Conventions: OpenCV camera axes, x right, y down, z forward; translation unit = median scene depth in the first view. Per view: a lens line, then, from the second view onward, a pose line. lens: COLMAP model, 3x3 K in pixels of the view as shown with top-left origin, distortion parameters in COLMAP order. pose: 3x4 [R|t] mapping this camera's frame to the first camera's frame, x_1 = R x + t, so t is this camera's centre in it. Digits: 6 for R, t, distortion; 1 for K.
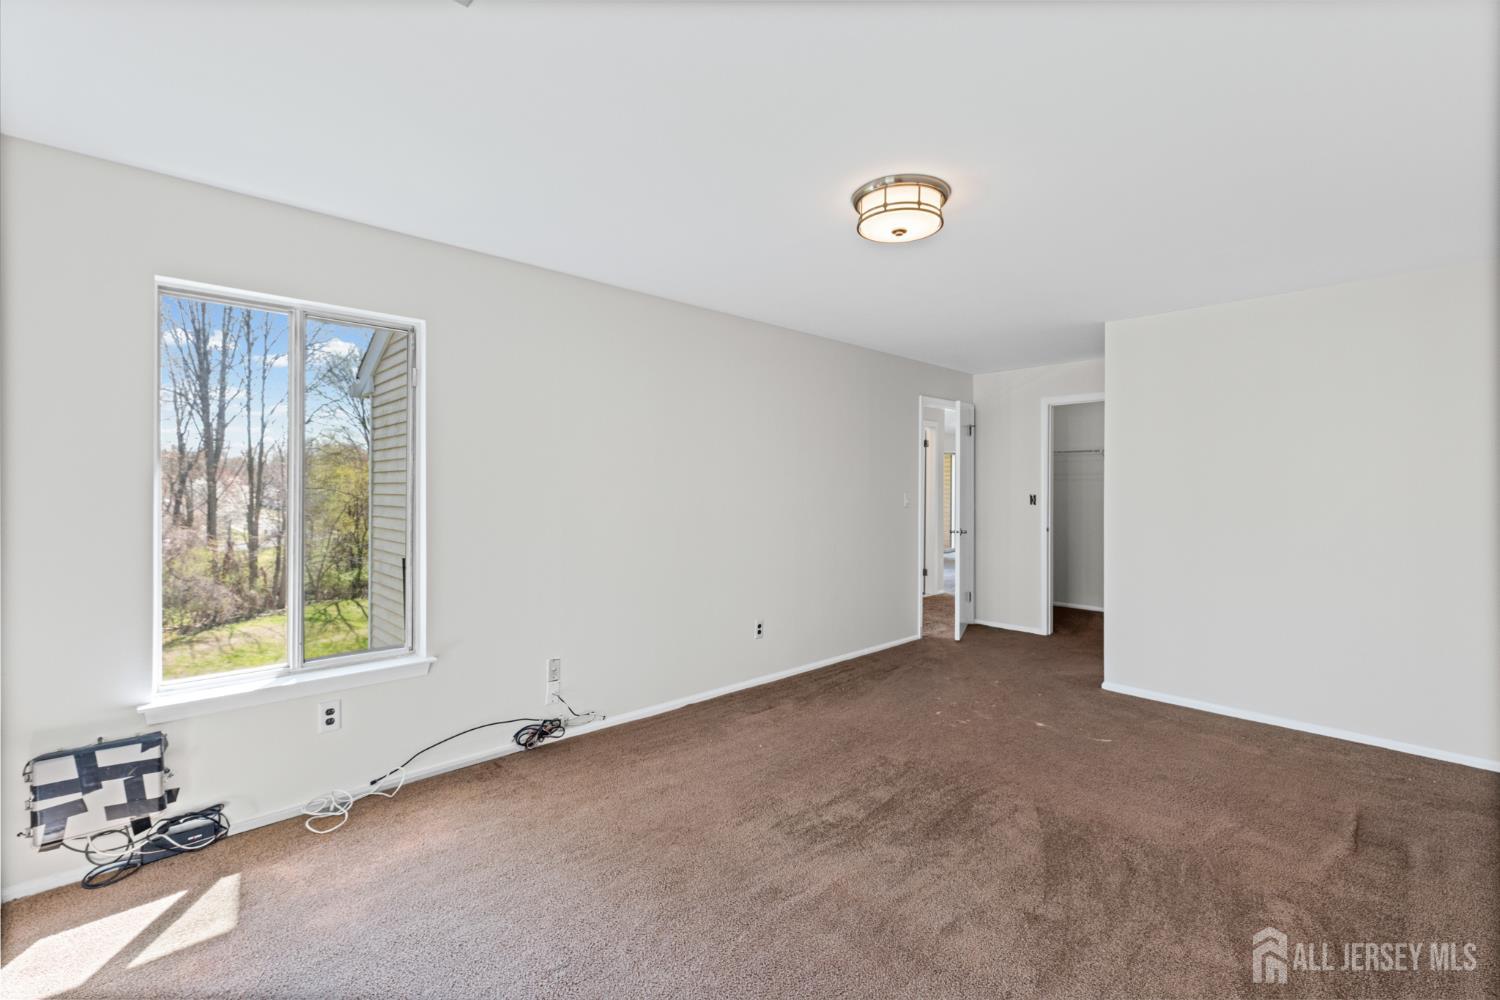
lens RADIAL K [[666.2, 0, 750.3], [0, 666.2, 487.8], [0, 0, 1]] dist [0.001799, 0.000602]
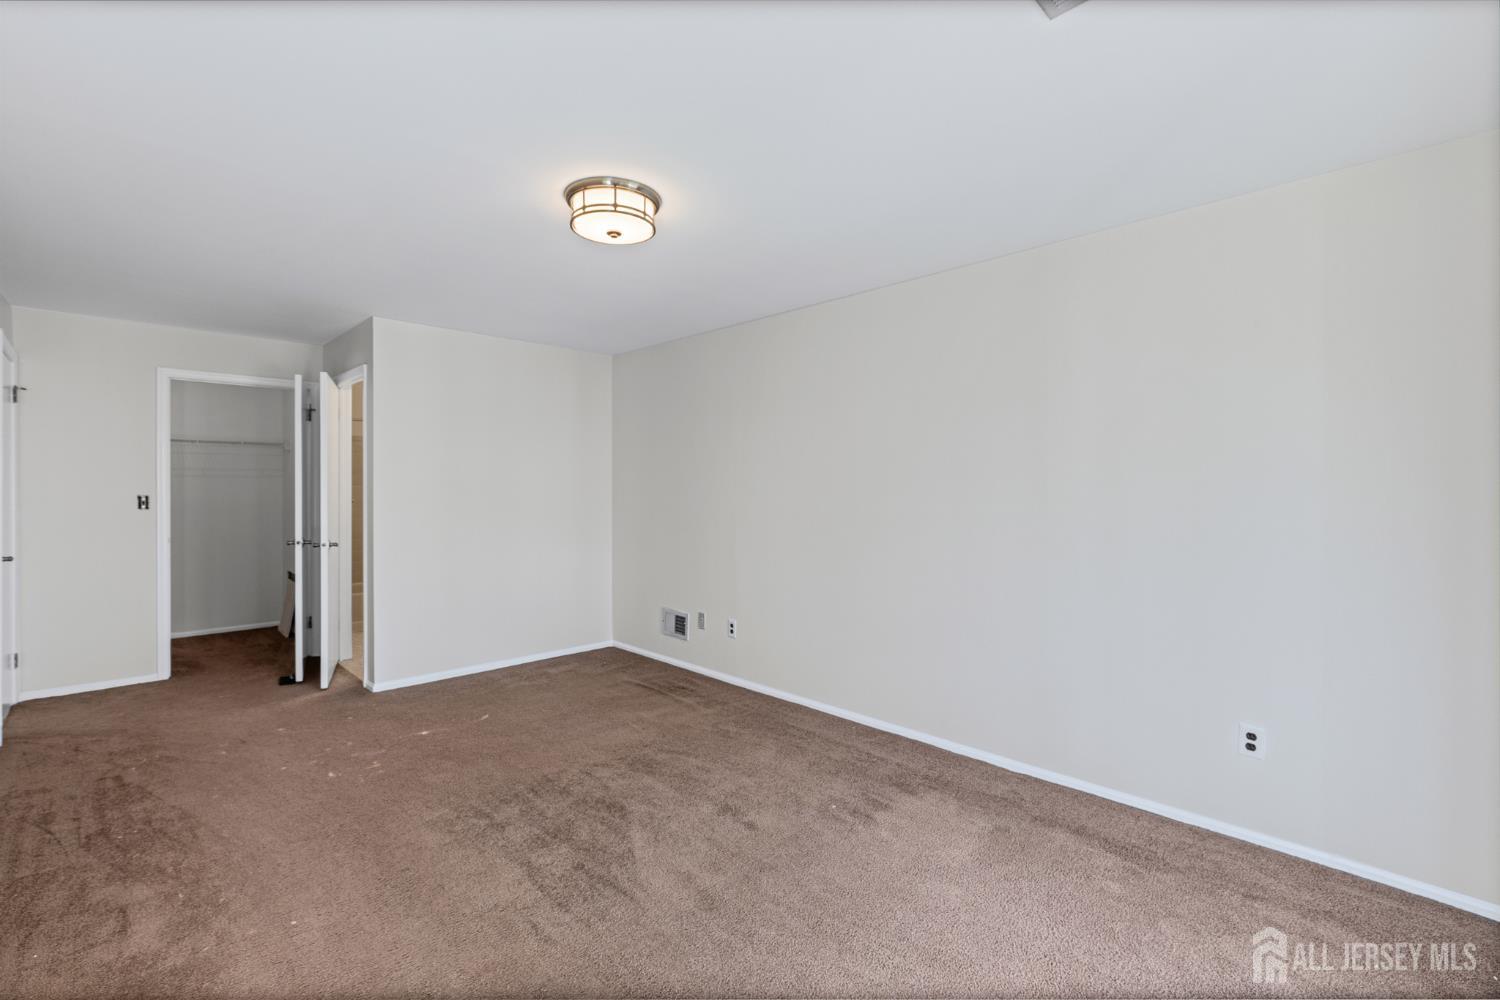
lens RADIAL K [[666.2, 0, 750.3], [0, 666.2, 487.8], [0, 0, 1]] dist [0.001799, 0.000602]
pose [[-0.027359, -0.004394, 0.999616, -0.537692], [-0.000426, 0.999990, 0.004384, -0.003035], [-0.999626, -0.000306, -0.027361, 0.556511]]
